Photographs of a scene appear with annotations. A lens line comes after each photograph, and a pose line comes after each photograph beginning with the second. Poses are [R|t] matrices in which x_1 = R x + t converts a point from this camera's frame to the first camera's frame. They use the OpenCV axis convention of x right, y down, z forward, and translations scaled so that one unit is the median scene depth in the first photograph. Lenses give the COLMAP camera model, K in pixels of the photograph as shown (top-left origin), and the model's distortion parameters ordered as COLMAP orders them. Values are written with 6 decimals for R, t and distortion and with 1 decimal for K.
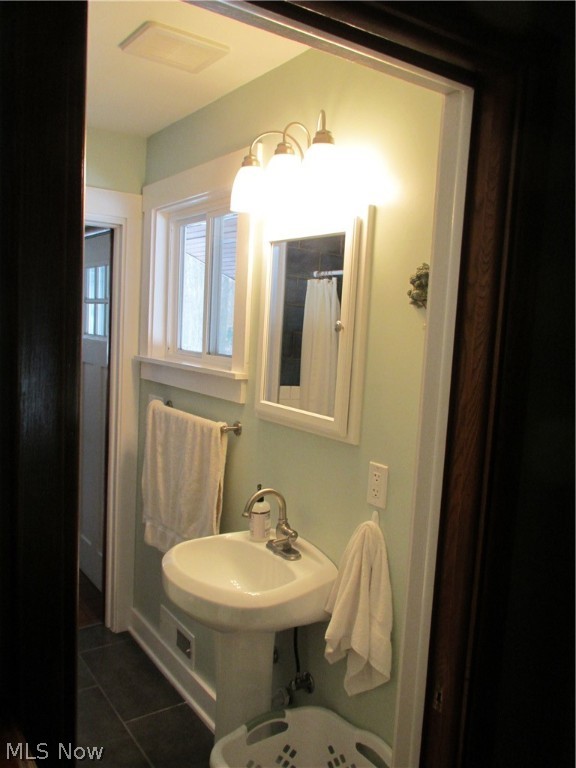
lens RADIAL K [[646.0, 0, 288.0], [0, 646.0, 384.0], [0, 0, 1]] dist [-0.019627, -0.004819]
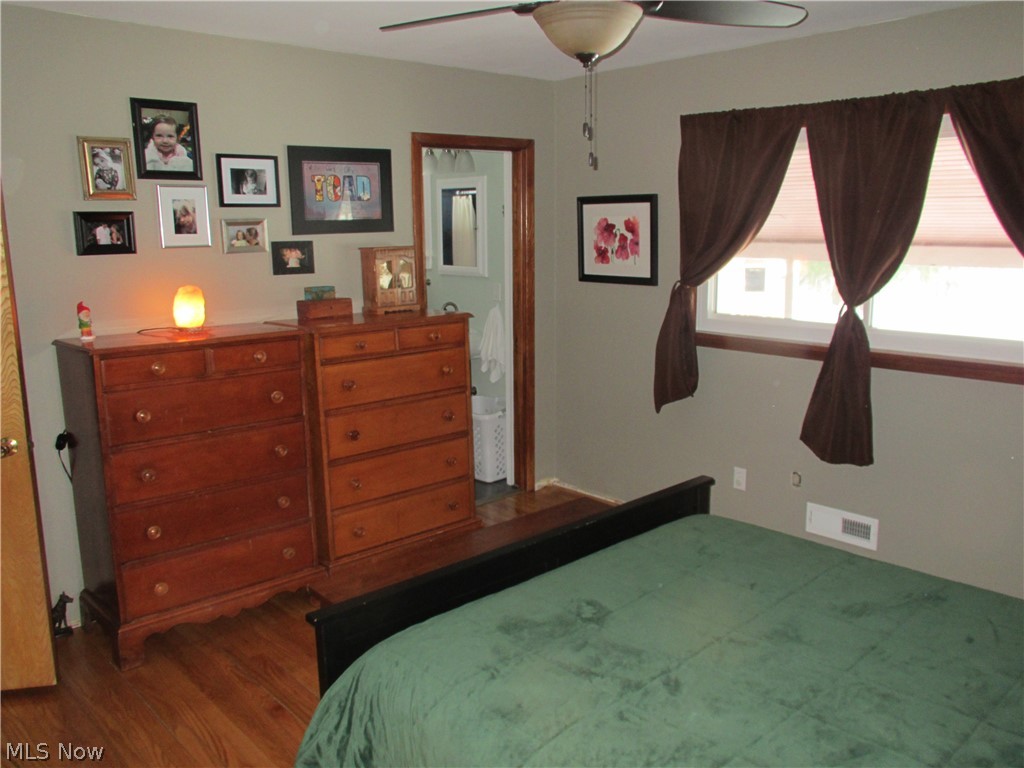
lens RADIAL K [[861.3, 0, 512.0], [0, 861.3, 384.0], [0, 0, 1]] dist [-0.019627, -0.004819]
pose [[0.990042, -0.084404, 0.112659, -0.102211], [0.072530, 0.991757, 0.105631, 0.076521], [-0.120646, -0.096408, 0.988003, -1.122418]]
